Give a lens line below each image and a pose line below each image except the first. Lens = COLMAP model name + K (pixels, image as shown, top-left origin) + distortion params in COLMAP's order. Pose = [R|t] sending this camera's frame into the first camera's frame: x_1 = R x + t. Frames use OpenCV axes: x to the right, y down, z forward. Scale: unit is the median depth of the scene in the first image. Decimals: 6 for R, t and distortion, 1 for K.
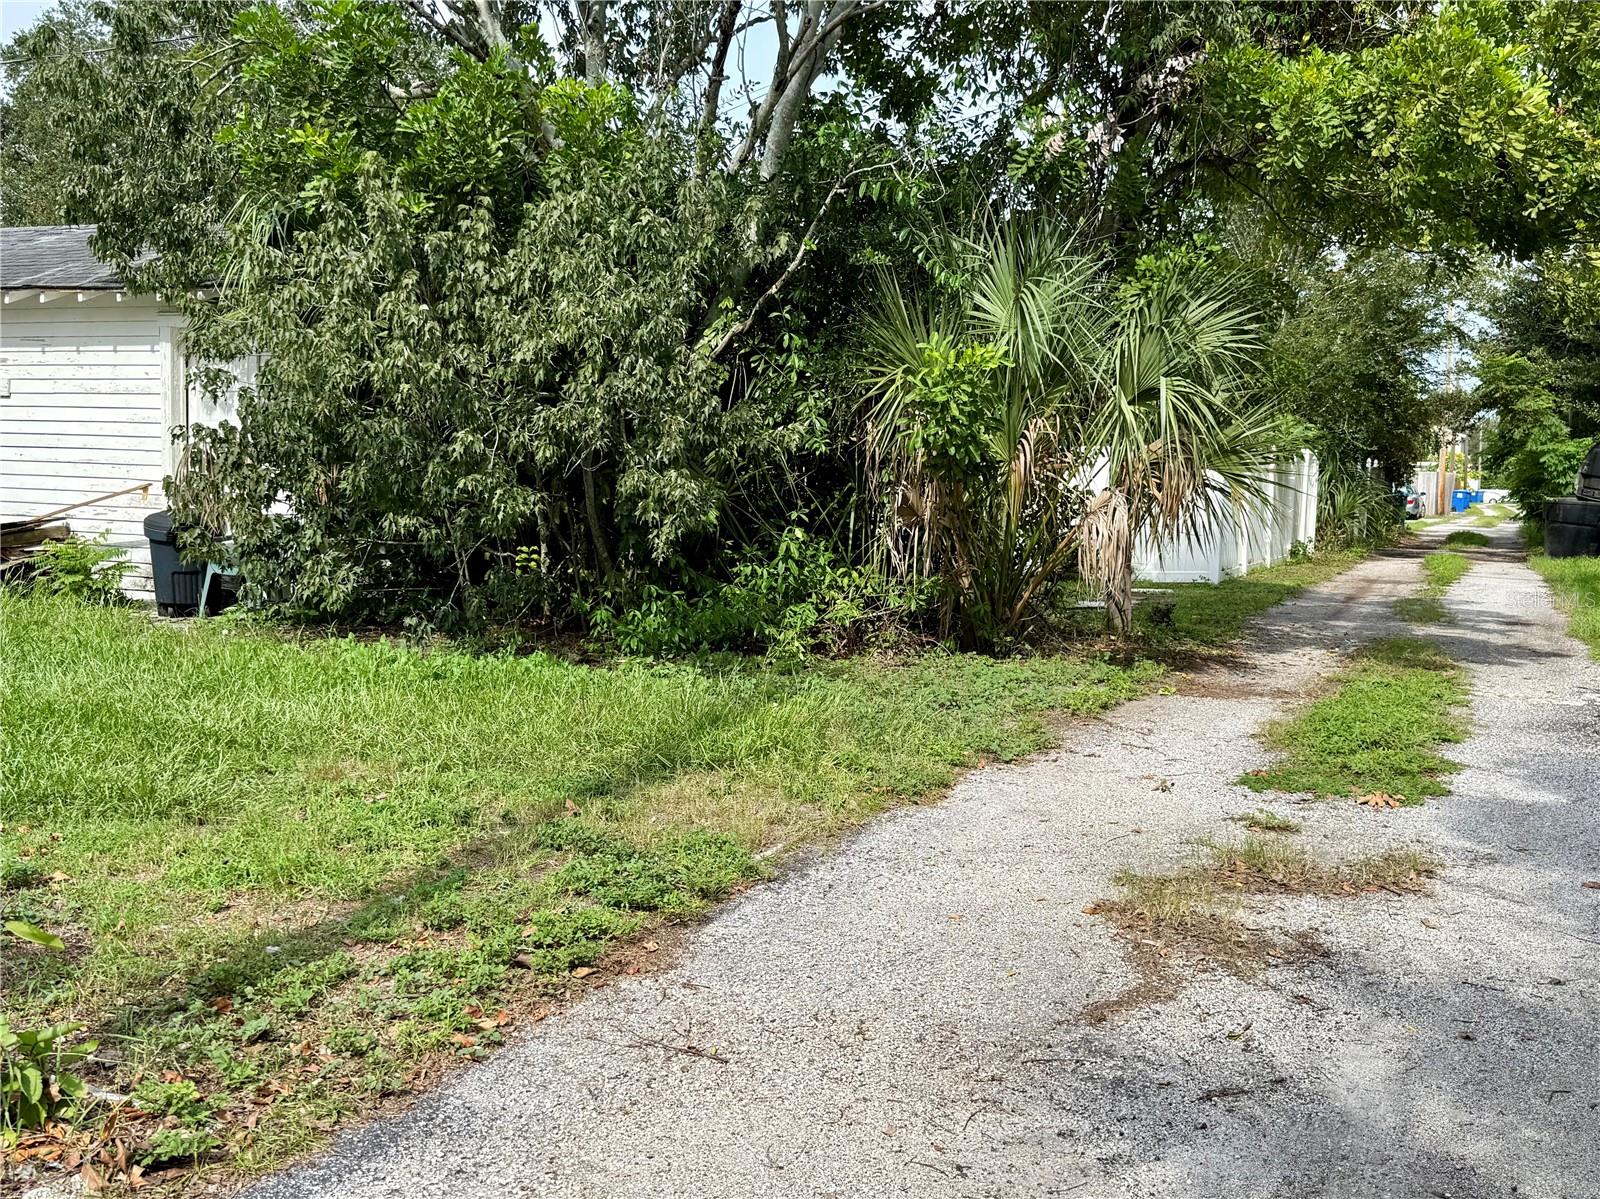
lens RADIAL K [[1536.2, 0, 836.1], [0, 1536.2, 600.0], [0, 0, 1]] dist [0.162683, -0.336405]
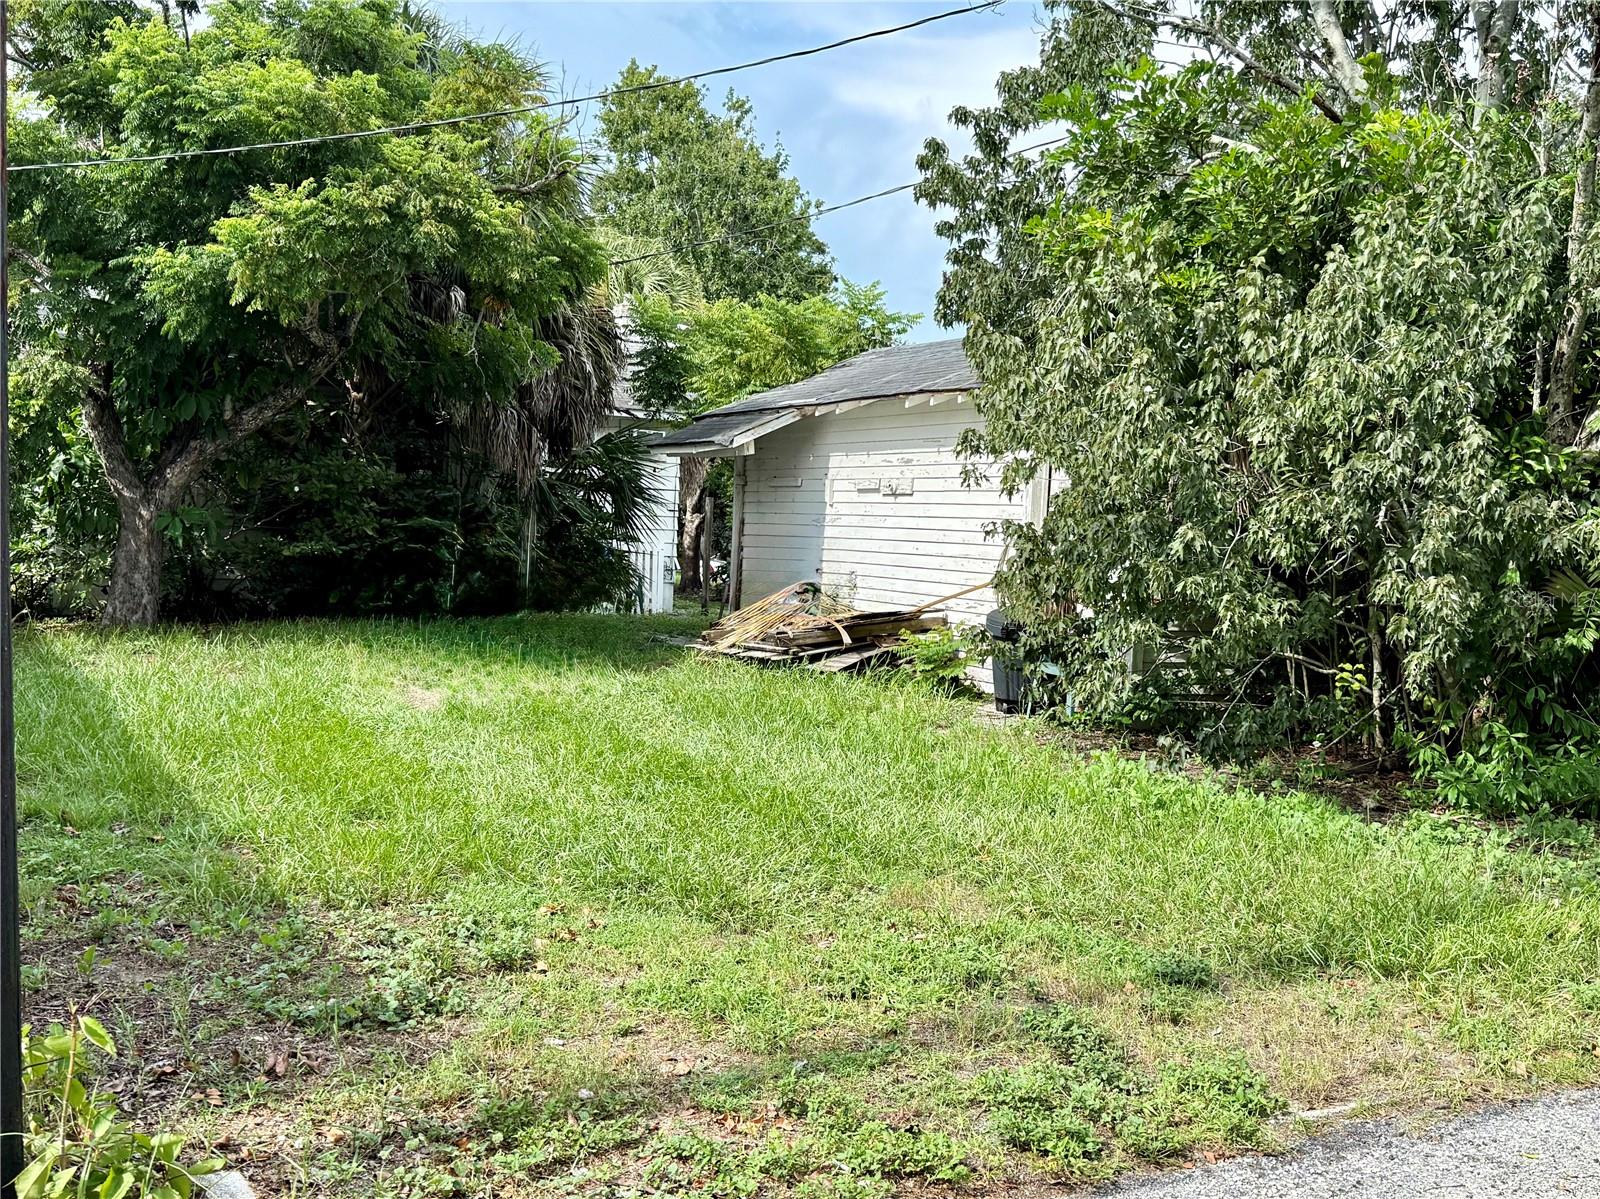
lens RADIAL K [[1605.0, 0, 798.0], [0, 1605.0, 567.5], [0, 0, 1]] dist [0.176207, -0.469731]
pose [[0.763521, 0.021150, -0.645436, 0.169979], [-0.074926, 0.995615, -0.056010, -0.018267], [0.641422, 0.091125, 0.761758, 0.167595]]
